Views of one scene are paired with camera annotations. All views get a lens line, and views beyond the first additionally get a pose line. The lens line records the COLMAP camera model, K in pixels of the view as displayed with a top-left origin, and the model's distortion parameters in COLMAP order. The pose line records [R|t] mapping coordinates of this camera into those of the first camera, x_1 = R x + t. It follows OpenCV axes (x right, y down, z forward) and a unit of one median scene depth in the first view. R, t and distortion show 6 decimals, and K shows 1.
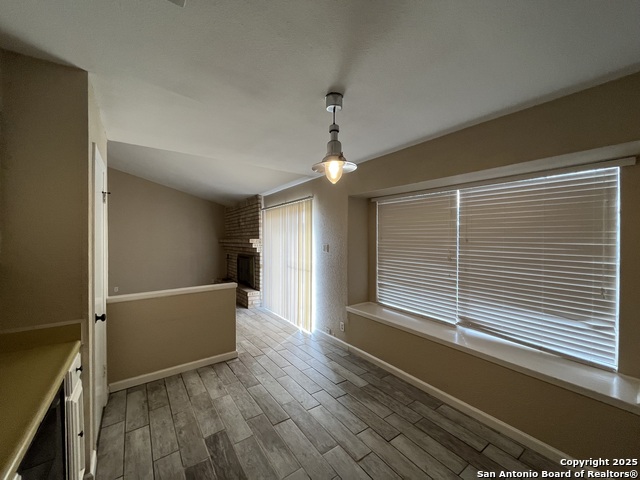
lens RADIAL K [[256.4, 0, 319.7], [0, 256.4, 240.1], [0, 0, 1]] dist [-0.003393, -0.000192]
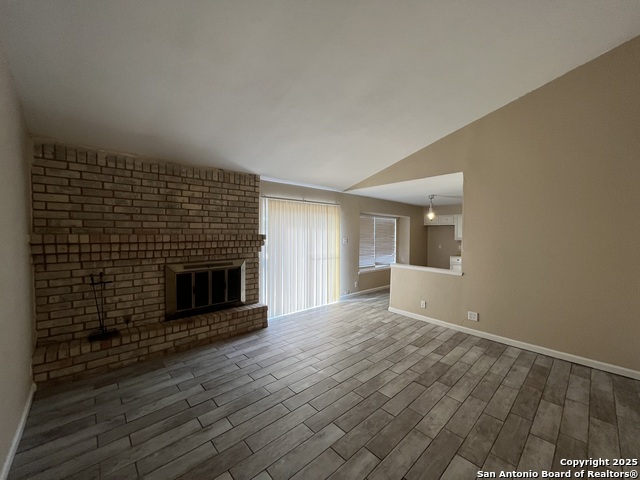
lens RADIAL K [[256.4, 0, 319.4], [0, 256.4, 239.9], [0, 0, 1]] dist [-0.003393, -0.000192]
pose [[-0.117325, -0.021823, 0.992854, -2.260202], [0.001428, 0.999754, 0.022144, -0.011158], [-0.993093, 0.004016, -0.117265, 2.024179]]
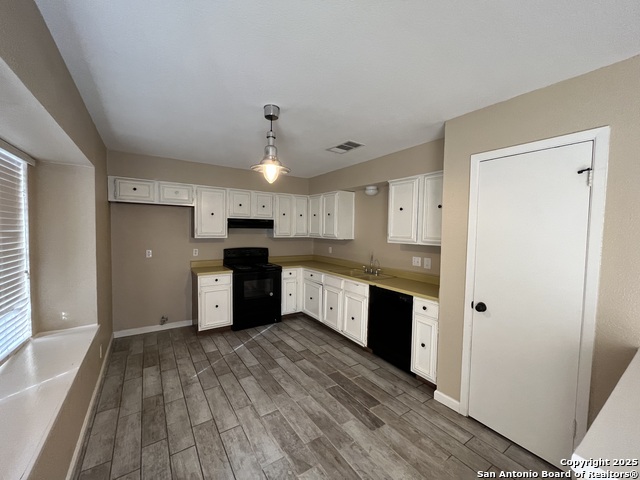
lens RADIAL K [[256.4, 0, 319.1], [0, 256.4, 240.3], [0, 0, 1]] dist [-0.003393, -0.000192]
pose [[-0.999399, -0.021882, 0.026893, -0.139177], [-0.020457, 0.998429, 0.052172, -0.018463], [-0.027992, 0.051591, -0.998276, 1.486460]]
